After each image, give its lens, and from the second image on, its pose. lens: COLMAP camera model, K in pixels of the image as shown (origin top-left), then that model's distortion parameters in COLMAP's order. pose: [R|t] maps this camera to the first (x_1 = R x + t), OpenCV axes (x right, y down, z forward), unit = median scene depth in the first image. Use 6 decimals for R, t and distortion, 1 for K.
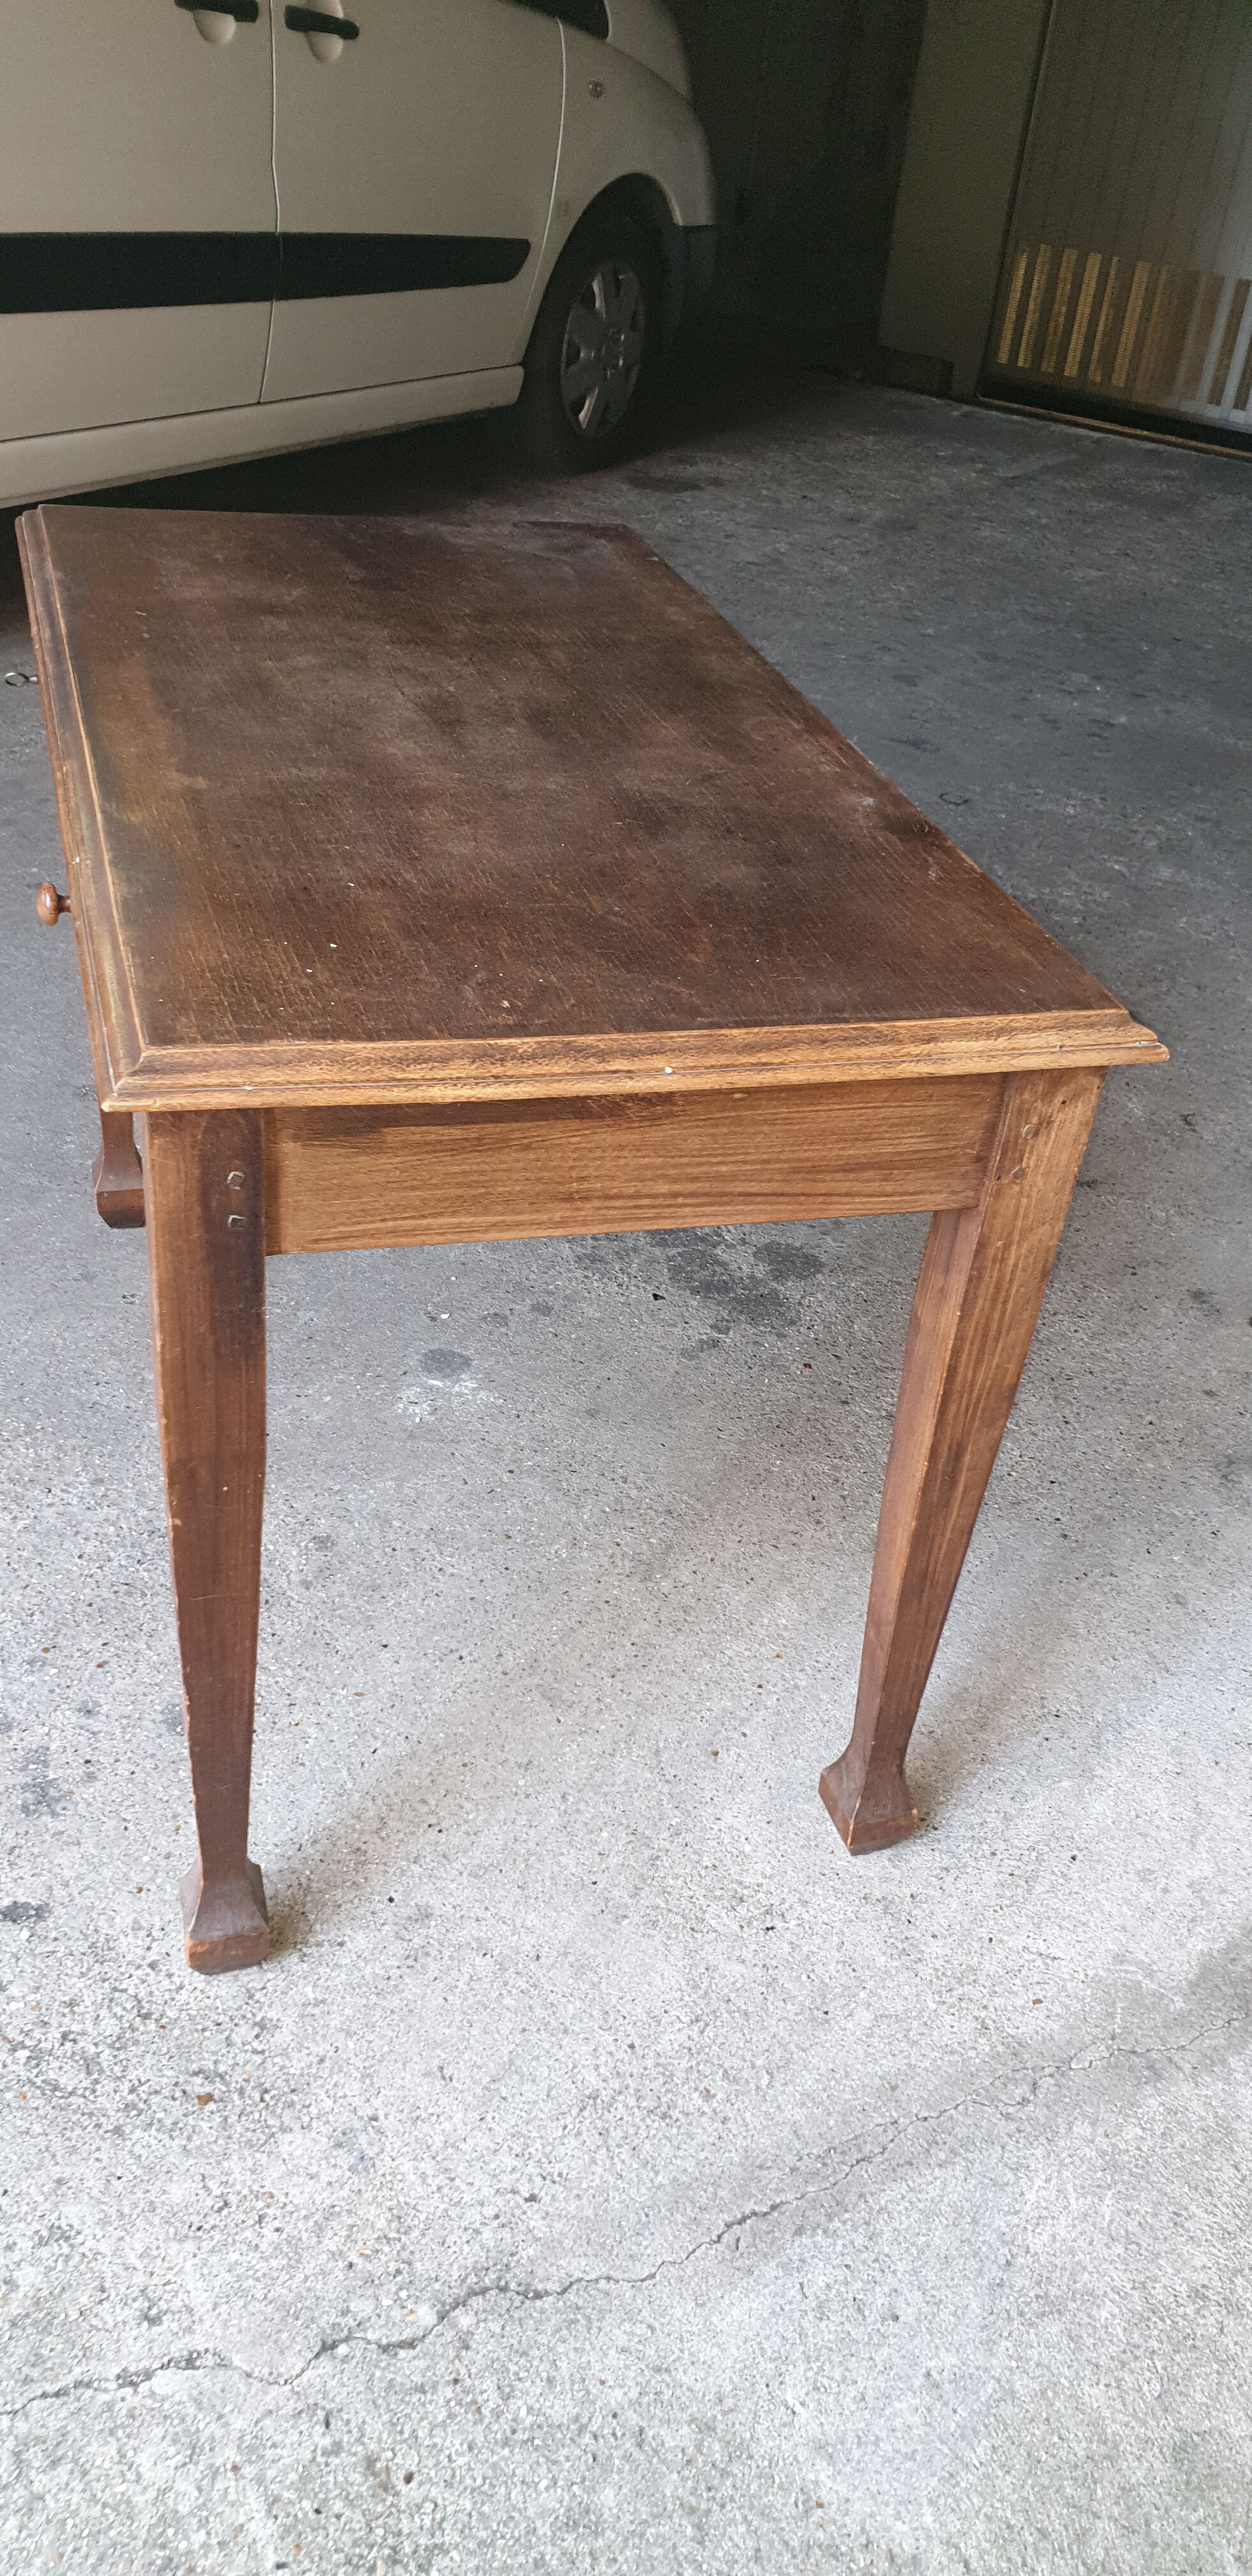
lens RADIAL K [[2011.5, 0, 648.3], [0, 2011.5, 1301.1], [0, 0, 1]] dist [0.003910, -0.007345]
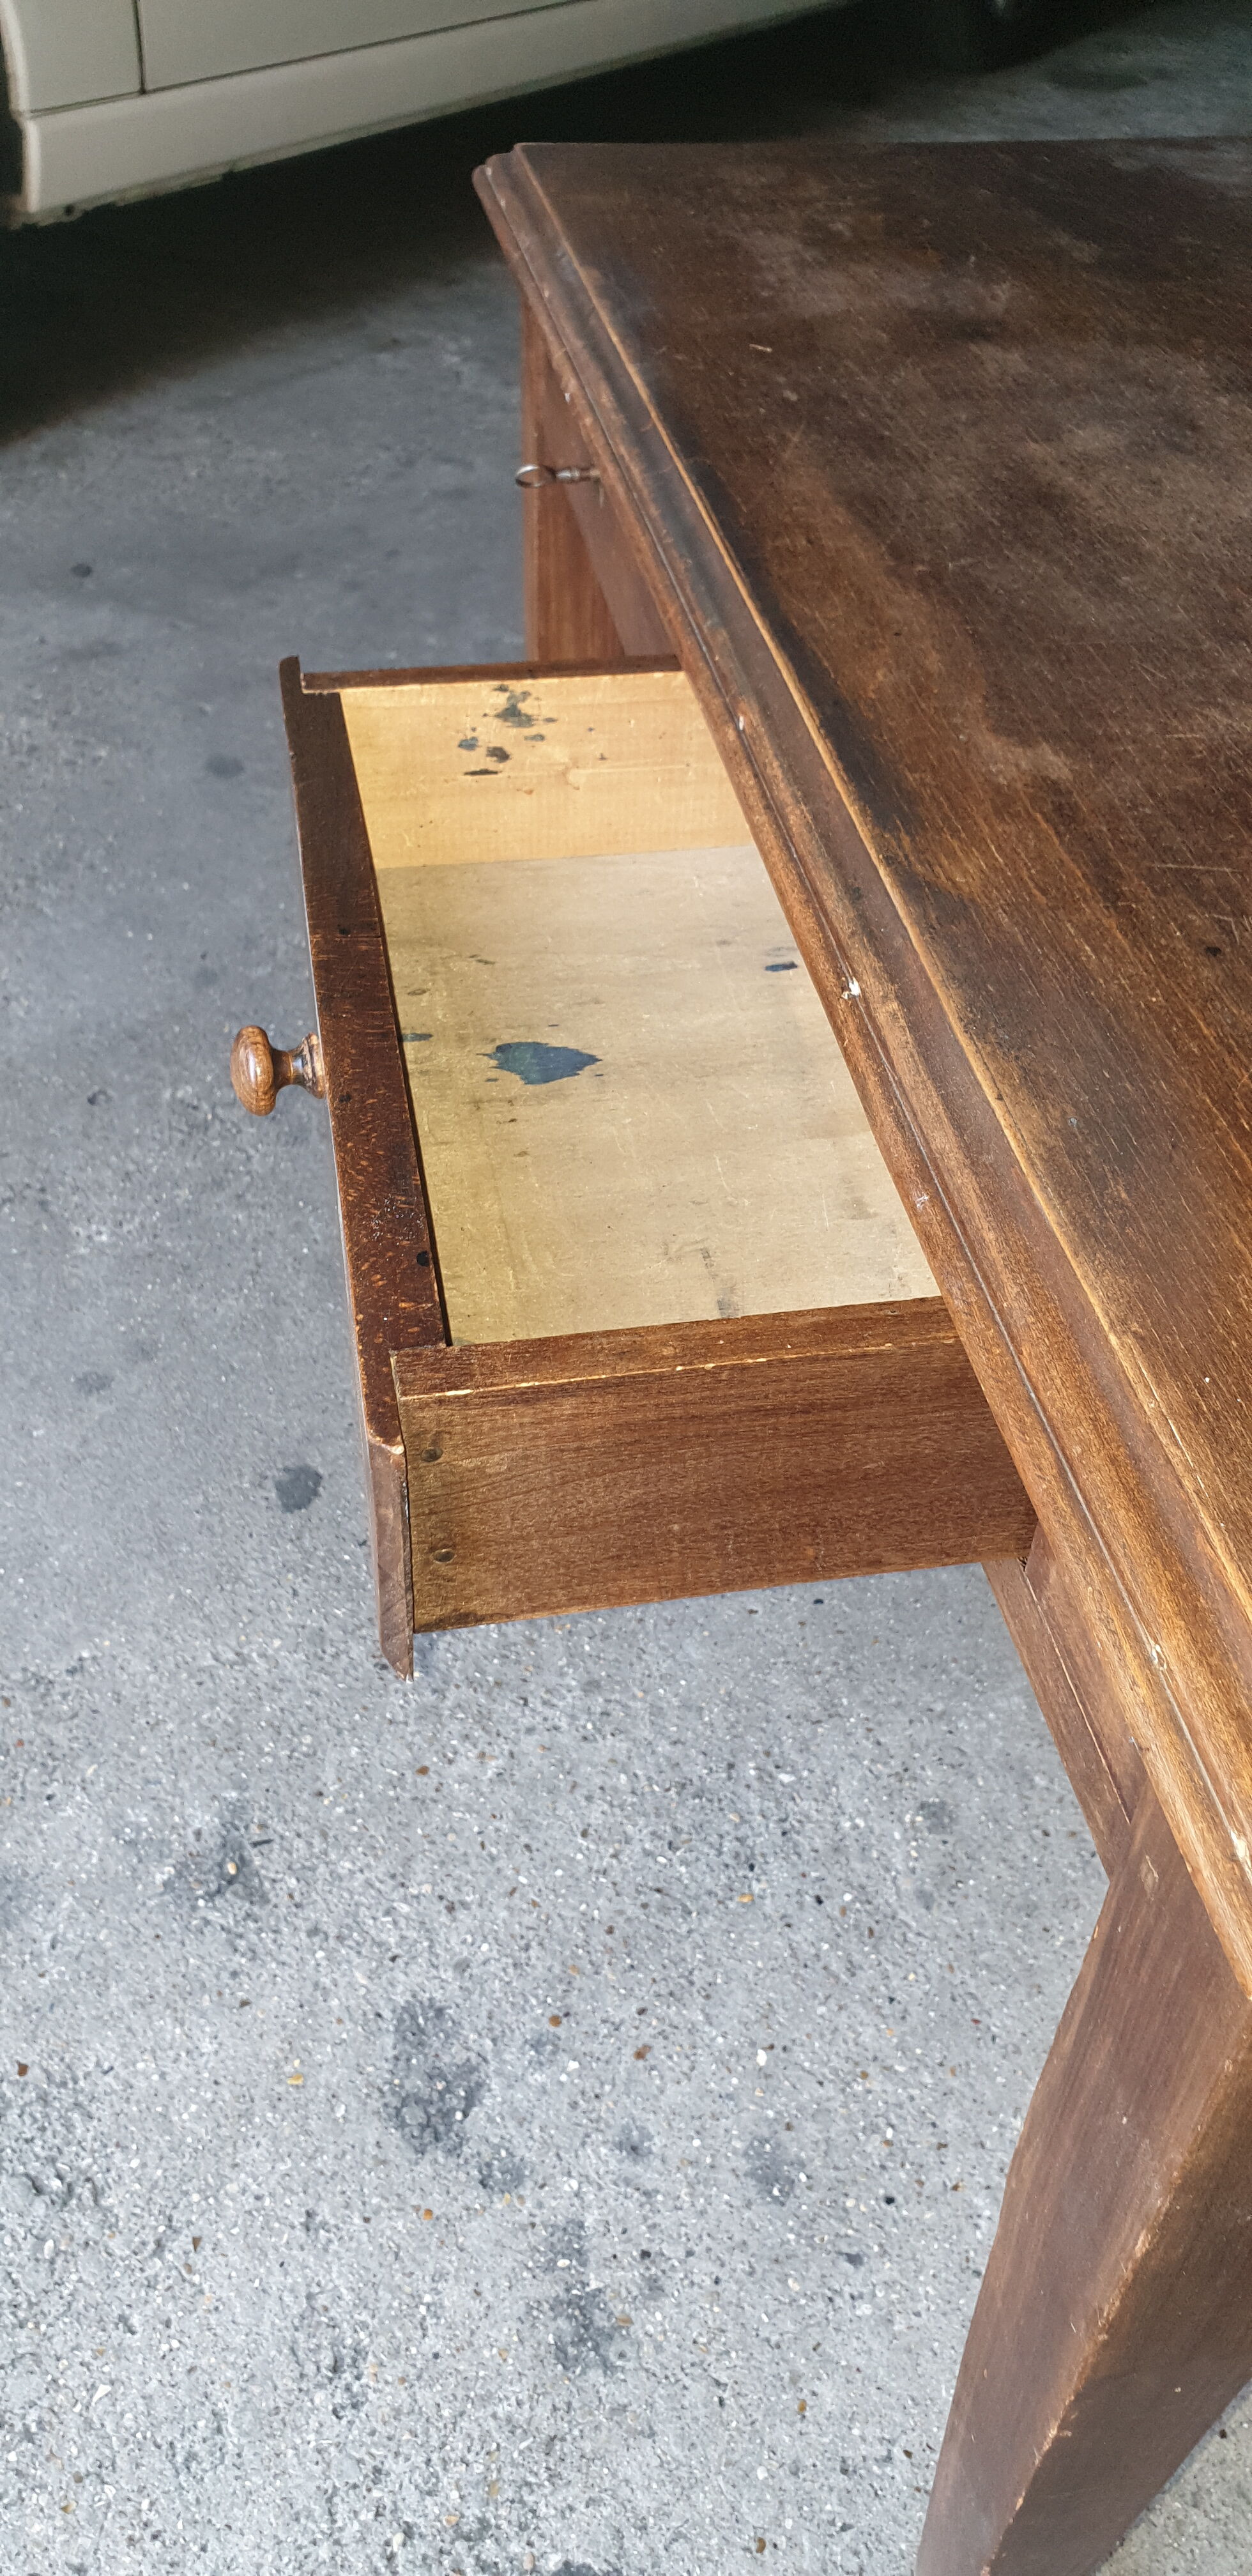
lens RADIAL K [[2011.5, 0, 609.5], [0, 2011.5, 1308.4], [0, 0, 1]] dist [0.003910, -0.007345]
pose [[0.991033, 0.031631, -0.129822, -0.216174], [-0.011014, 0.987609, 0.156549, -0.169139], [0.133165, -0.153716, 0.979101, 0.417246]]
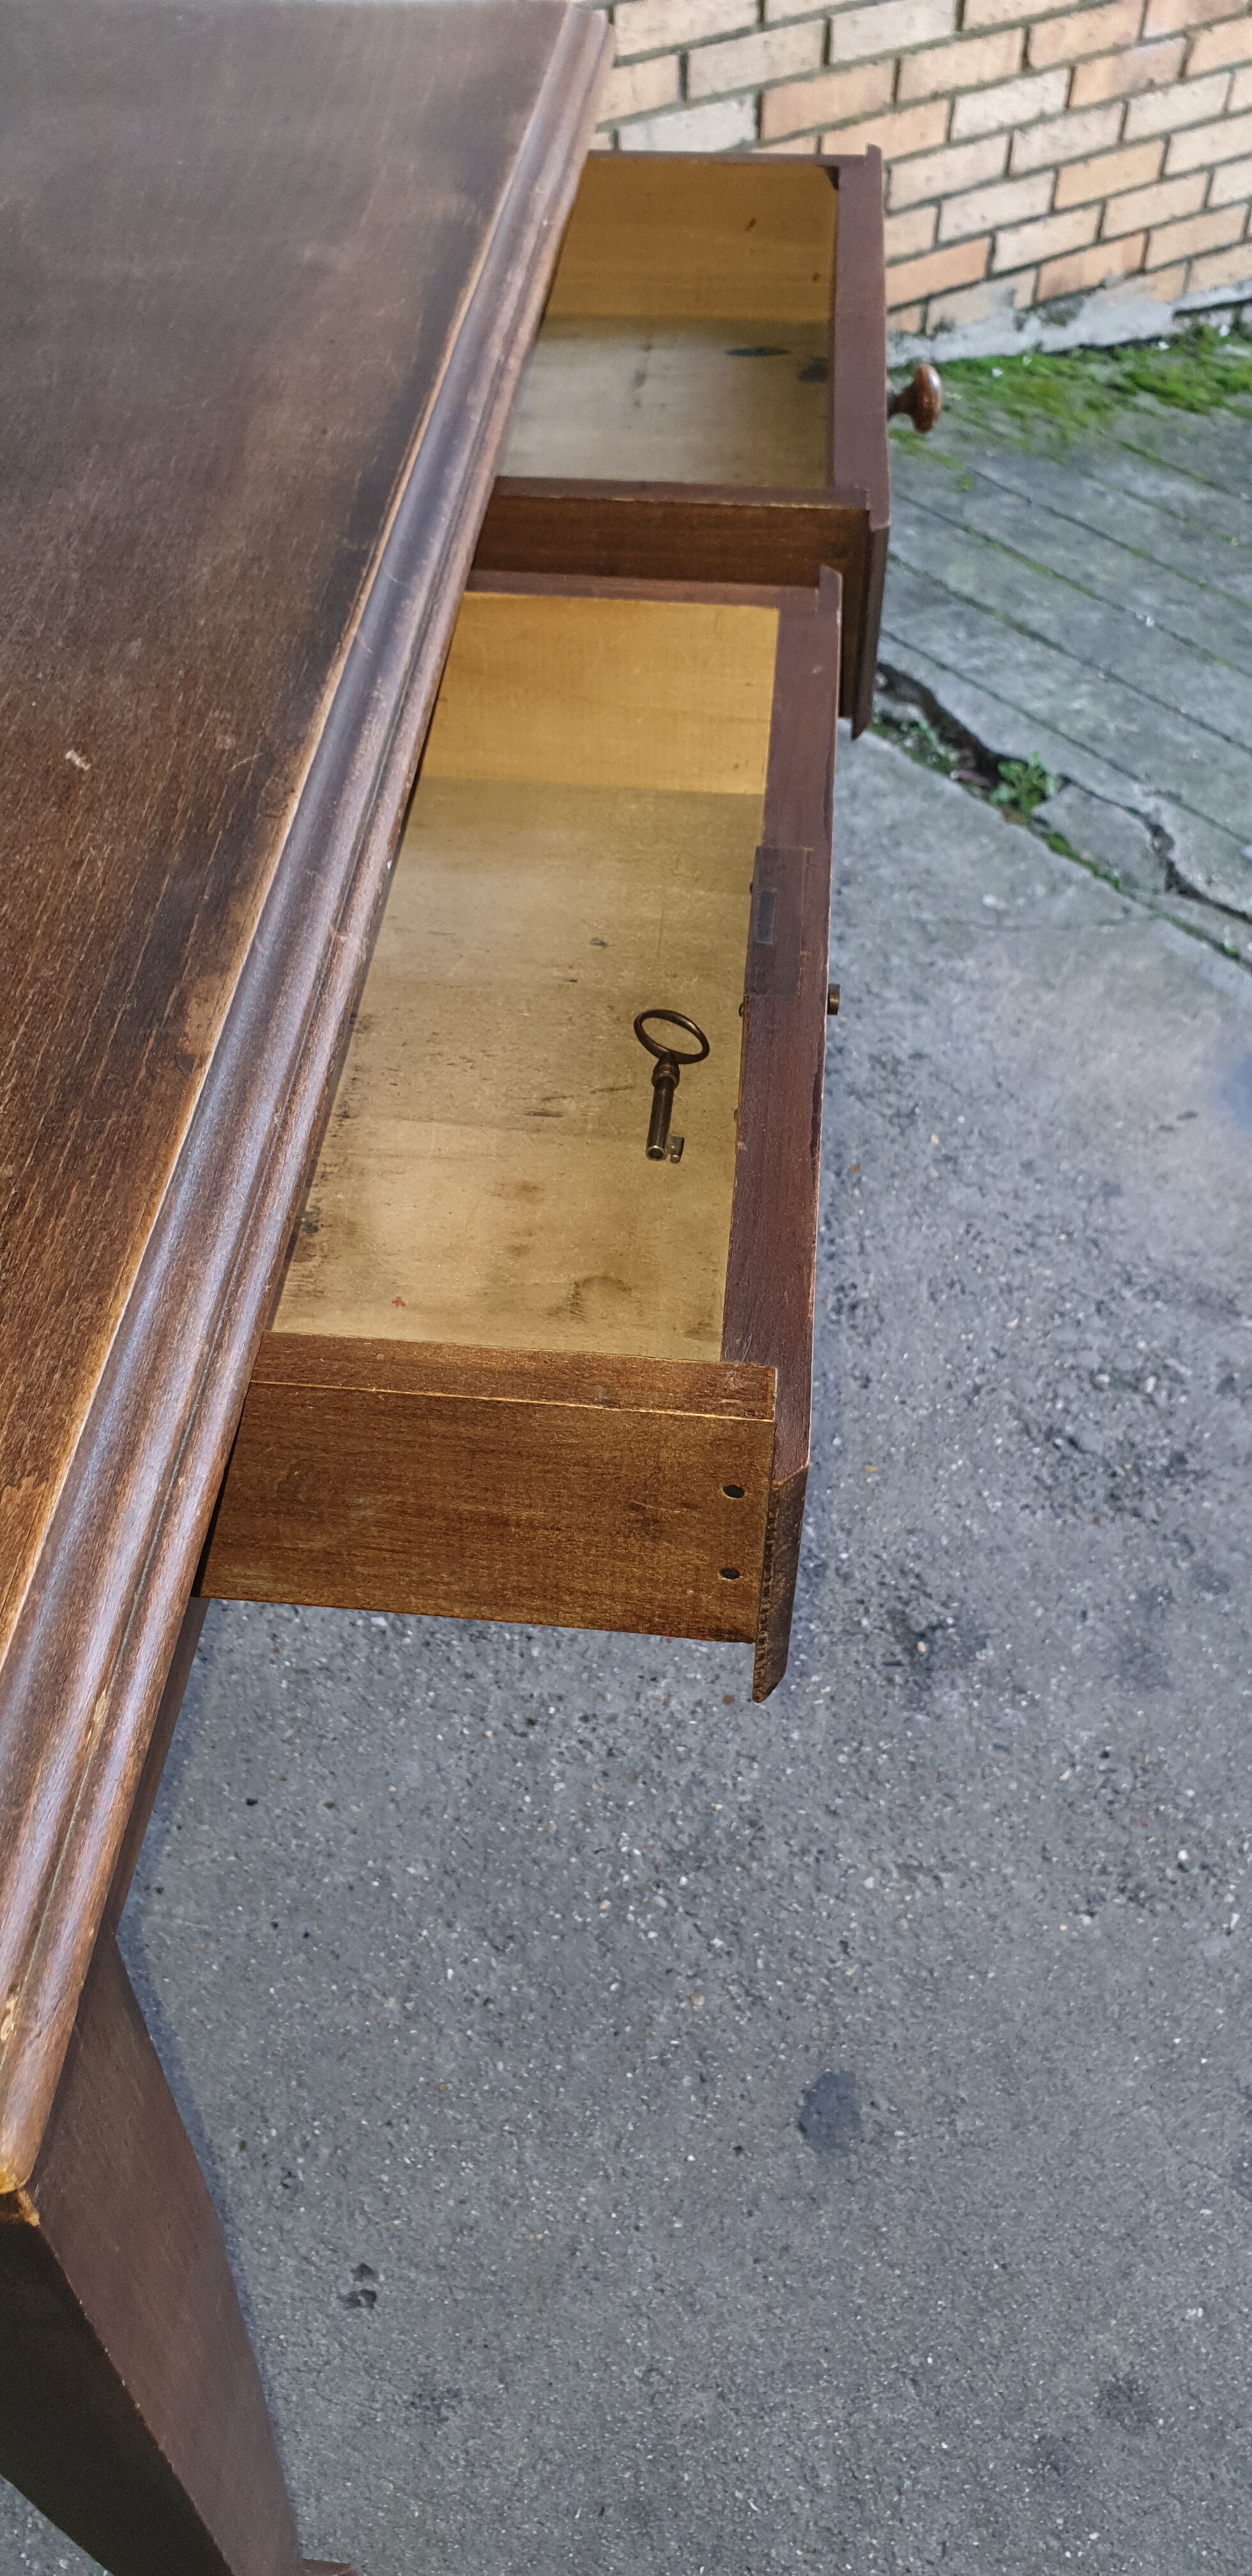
lens RADIAL K [[2011.5, 0, 569.2], [0, 2011.5, 1336.4], [0, 0, 1]] dist [0.003910, -0.007345]
pose [[-0.926159, -0.323598, 0.193685, -0.429044], [0.145398, 0.167489, 0.975093, -0.647974], [-0.347979, 0.931253, -0.108071, 1.111296]]
